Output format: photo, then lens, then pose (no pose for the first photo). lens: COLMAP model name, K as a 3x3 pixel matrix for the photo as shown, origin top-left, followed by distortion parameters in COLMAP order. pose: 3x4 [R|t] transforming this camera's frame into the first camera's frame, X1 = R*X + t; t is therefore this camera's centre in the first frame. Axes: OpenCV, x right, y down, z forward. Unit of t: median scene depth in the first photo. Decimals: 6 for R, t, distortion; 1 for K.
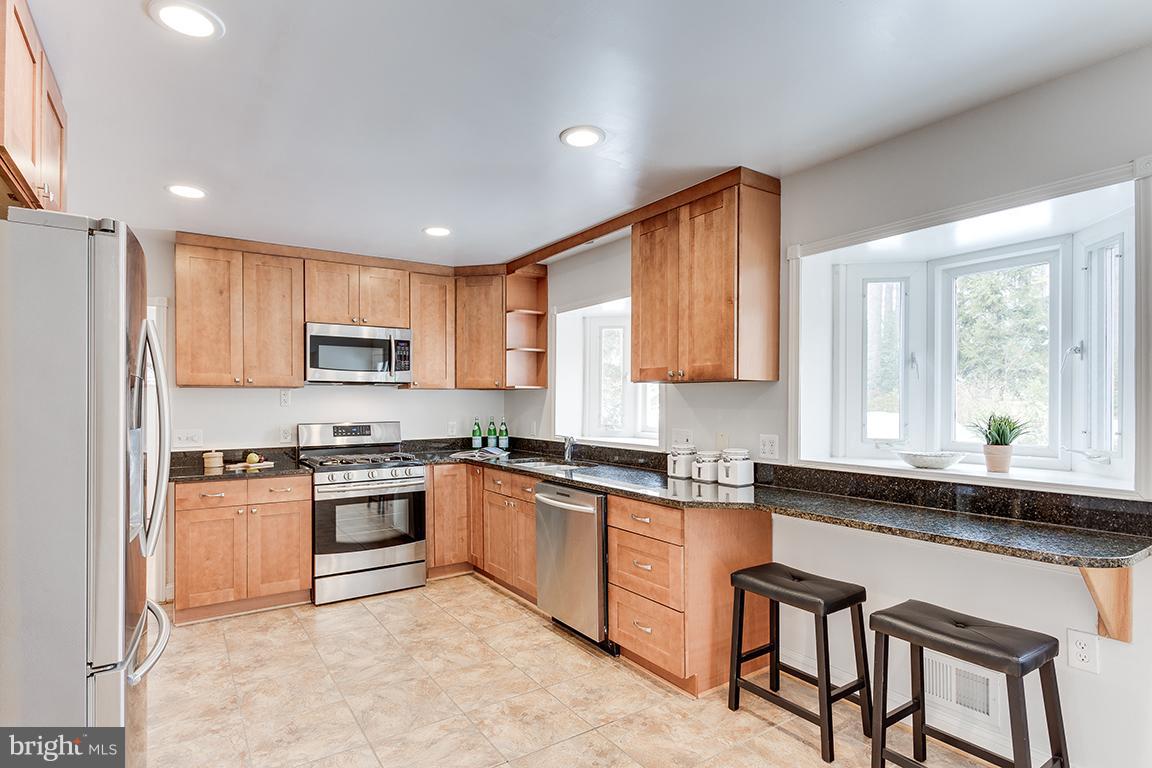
lens RADIAL K [[584.6, 0, 553.2], [0, 584.6, 400.2], [0, 0, 1]] dist [0.001492, 0.000234]
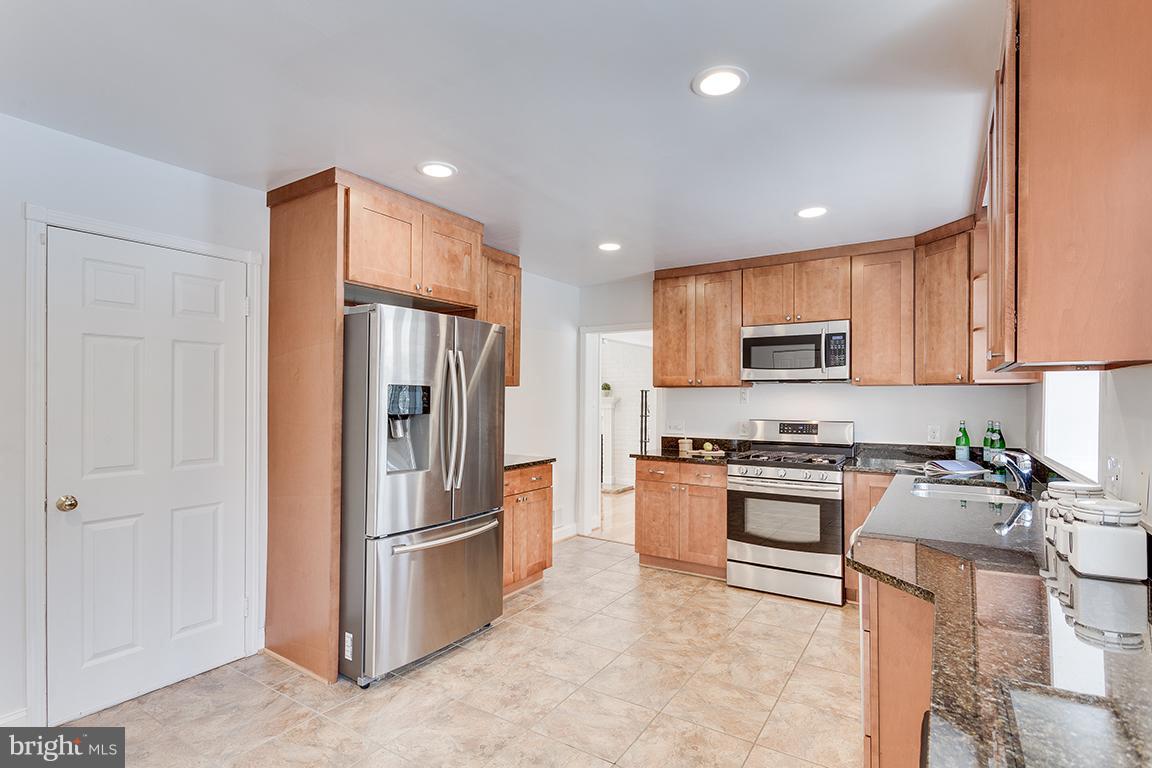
lens RADIAL K [[554.6, 0, 576.5], [0, 554.6, 393.2], [0, 0, 1]] dist [0.001588, 0.000062]
pose [[0.414694, -0.003245, -0.909955, 0.407895], [-0.002007, 0.999988, -0.004481, -0.003781], [0.909959, 0.003685, 0.414683, 0.296047]]
